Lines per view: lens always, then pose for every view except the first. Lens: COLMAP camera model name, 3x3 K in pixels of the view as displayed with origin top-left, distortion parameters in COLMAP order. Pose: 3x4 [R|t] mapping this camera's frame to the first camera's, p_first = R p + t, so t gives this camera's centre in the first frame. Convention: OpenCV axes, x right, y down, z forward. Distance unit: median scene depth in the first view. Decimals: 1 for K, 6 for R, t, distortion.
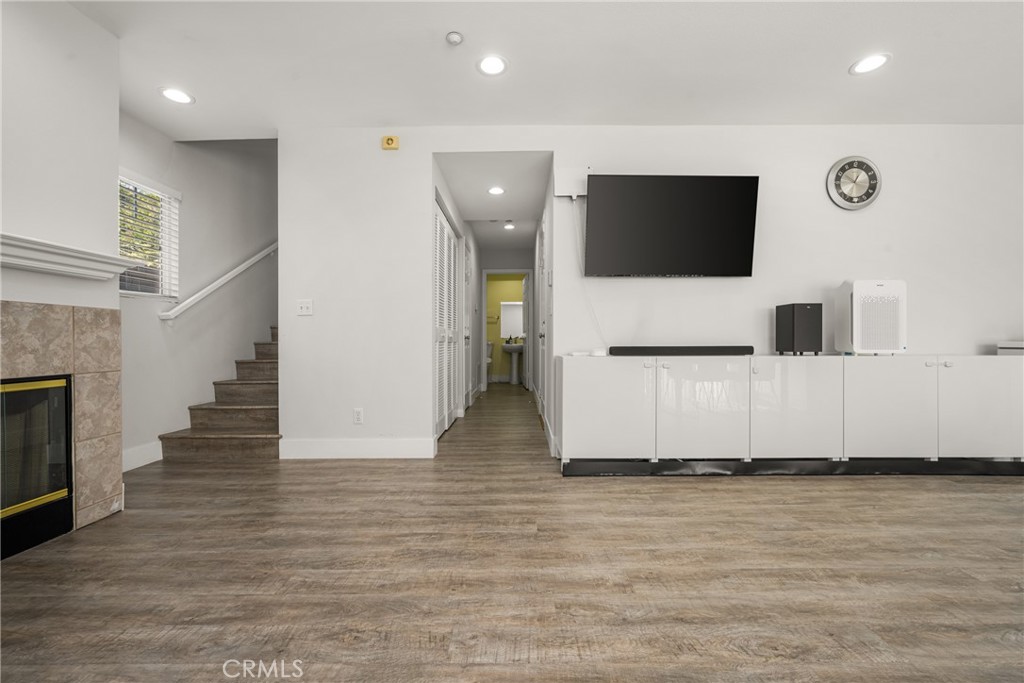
lens RADIAL K [[411.1, 0, 507.2], [0, 411.1, 337.8], [0, 0, 1]] dist [0.003477, 0.000363]
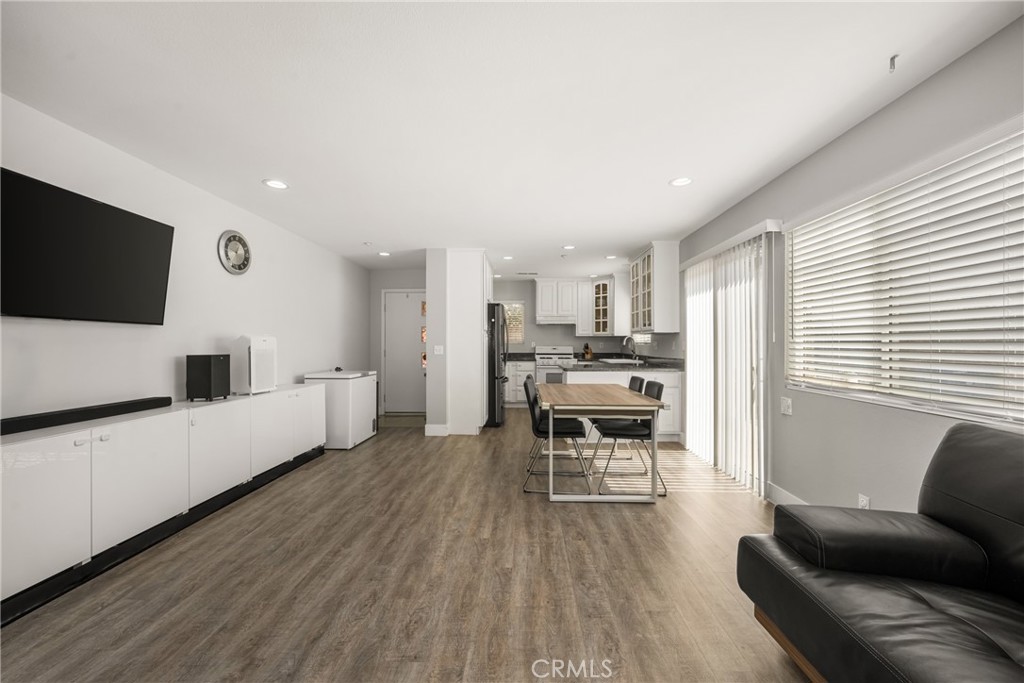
lens RADIAL K [[411.1, 0, 510.4], [0, 411.1, 343.8], [0, 0, 1]] dist [0.003477, 0.000363]
pose [[0.031157, -0.002831, 0.999511, -0.416423], [-0.002037, 0.999994, 0.002896, -0.125669], [-0.999512, -0.002127, 0.031151, 0.163060]]
